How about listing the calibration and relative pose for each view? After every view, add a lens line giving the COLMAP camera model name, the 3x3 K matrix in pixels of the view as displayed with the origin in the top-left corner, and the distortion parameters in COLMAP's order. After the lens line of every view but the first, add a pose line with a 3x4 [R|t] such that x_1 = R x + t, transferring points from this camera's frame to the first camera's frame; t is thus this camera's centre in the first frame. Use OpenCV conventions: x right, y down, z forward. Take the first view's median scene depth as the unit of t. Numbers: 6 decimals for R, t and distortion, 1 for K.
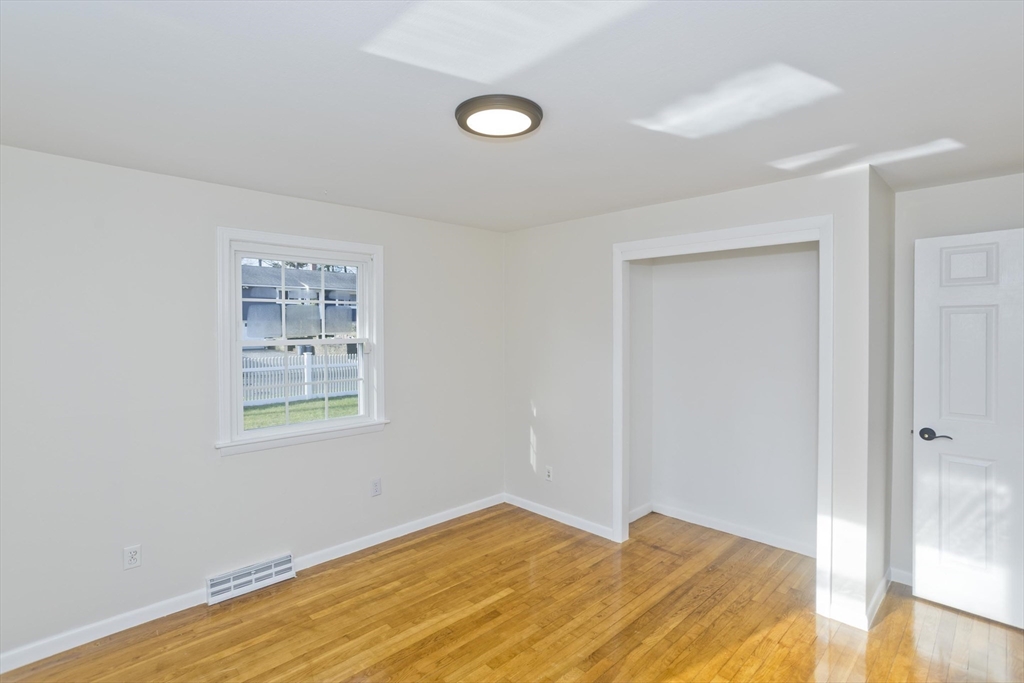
lens RADIAL K [[498.9, 0, 514.3], [0, 498.9, 342.2], [0, 0, 1]] dist [-0.034473, 0.016833]
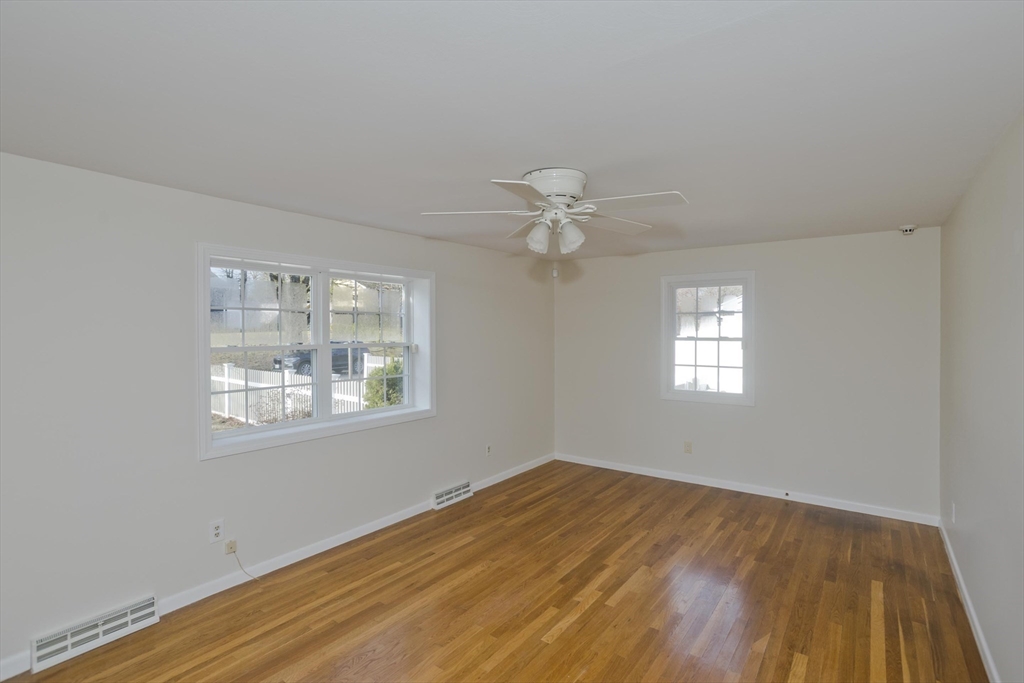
lens RADIAL K [[498.9, 0, 516.4], [0, 498.9, 337.7], [0, 0, 1]] dist [-0.034473, 0.016833]
pose [[0.978198, 0.007604, 0.207534, -0.005567], [-0.000144, 0.999354, -0.035941, 0.000379], [-0.207673, 0.035128, 0.977567, -0.004792]]
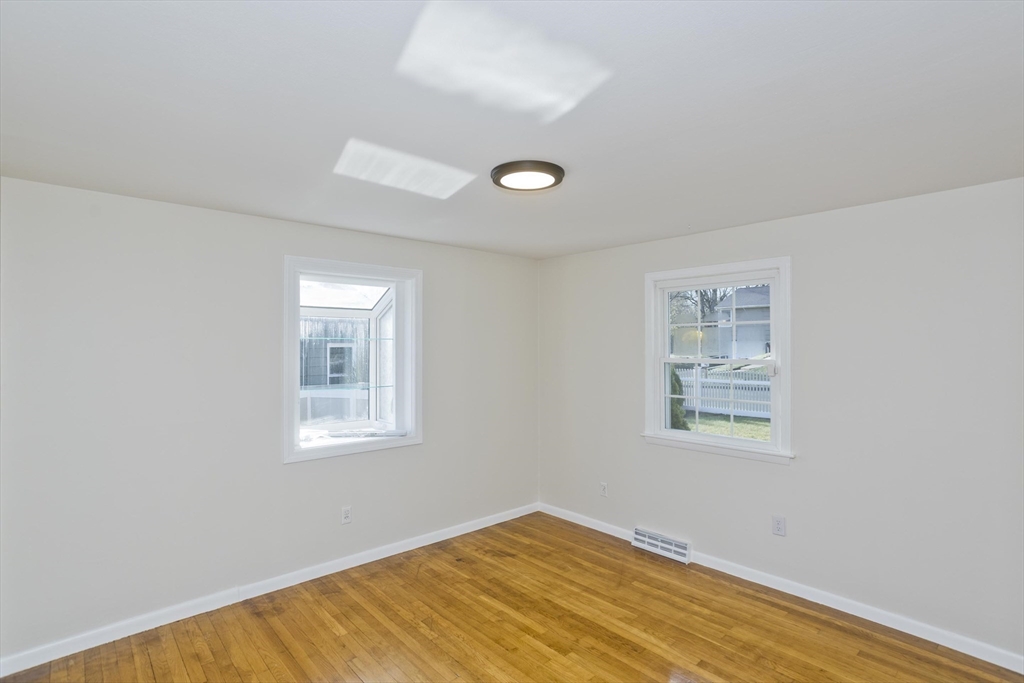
lens RADIAL K [[498.9, 0, 515.0], [0, 498.9, 342.3], [0, 0, 1]] dist [-0.034473, 0.016833]
pose [[-0.029365, -0.001642, -0.999567, 0.811086], [-0.028569, 0.999592, -0.000803, -0.031923], [0.999160, 0.028533, -0.029400, 0.699110]]
